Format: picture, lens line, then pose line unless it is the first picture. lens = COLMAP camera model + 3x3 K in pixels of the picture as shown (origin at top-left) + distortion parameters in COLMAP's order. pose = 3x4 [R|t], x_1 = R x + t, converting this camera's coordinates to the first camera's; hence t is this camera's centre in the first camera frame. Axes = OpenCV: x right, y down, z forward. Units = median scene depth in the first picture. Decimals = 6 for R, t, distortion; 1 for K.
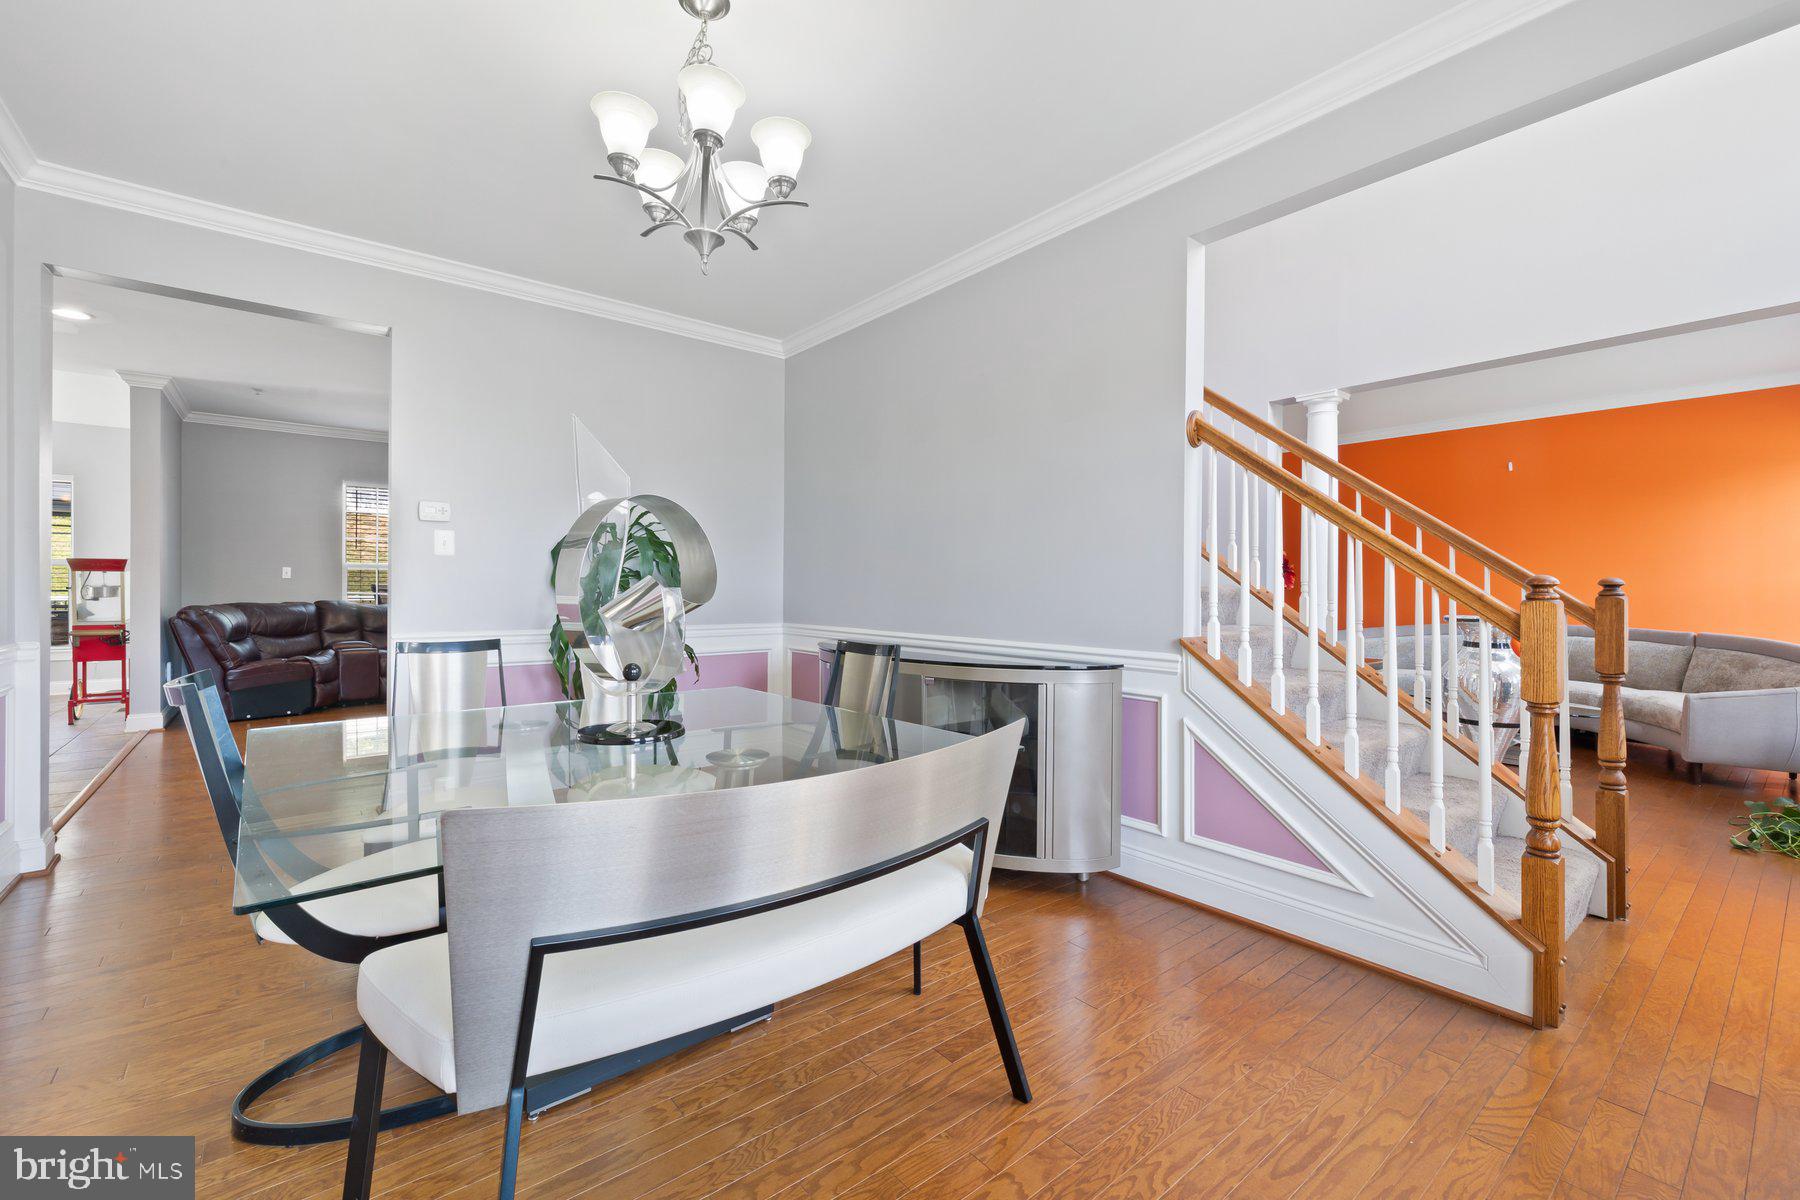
lens RADIAL K [[758.4, 0, 893.3], [0, 758.4, 595.9], [0, 0, 1]] dist [0.006291, -0.001435]
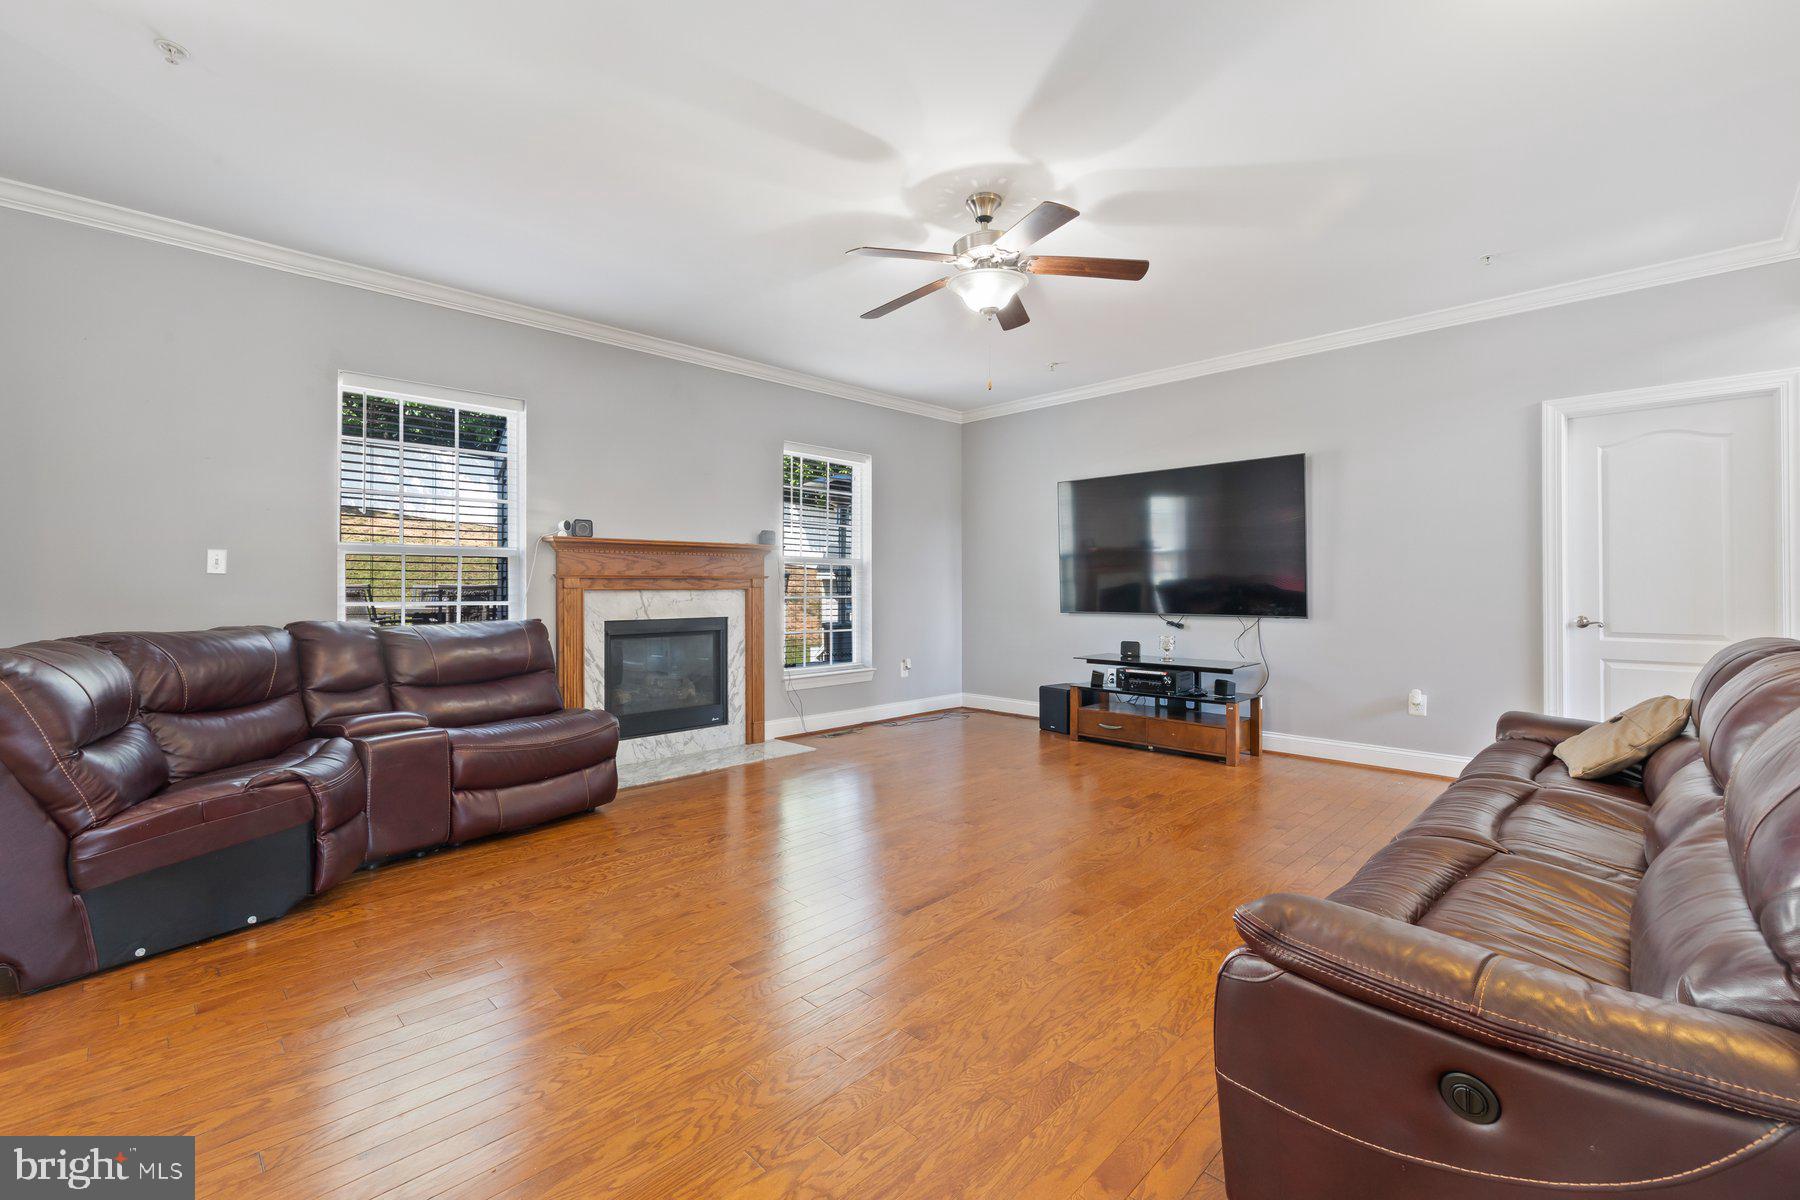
lens RADIAL K [[774.6, 0, 895.8], [0, 774.6, 583.4], [0, 0, 1]] dist [0.008222, 0.000100]
pose [[0.994365, -0.009528, 0.105581, -0.484173], [0.010762, 0.999880, -0.011121, -0.008148], [-0.105463, 0.012195, 0.994349, 0.542169]]
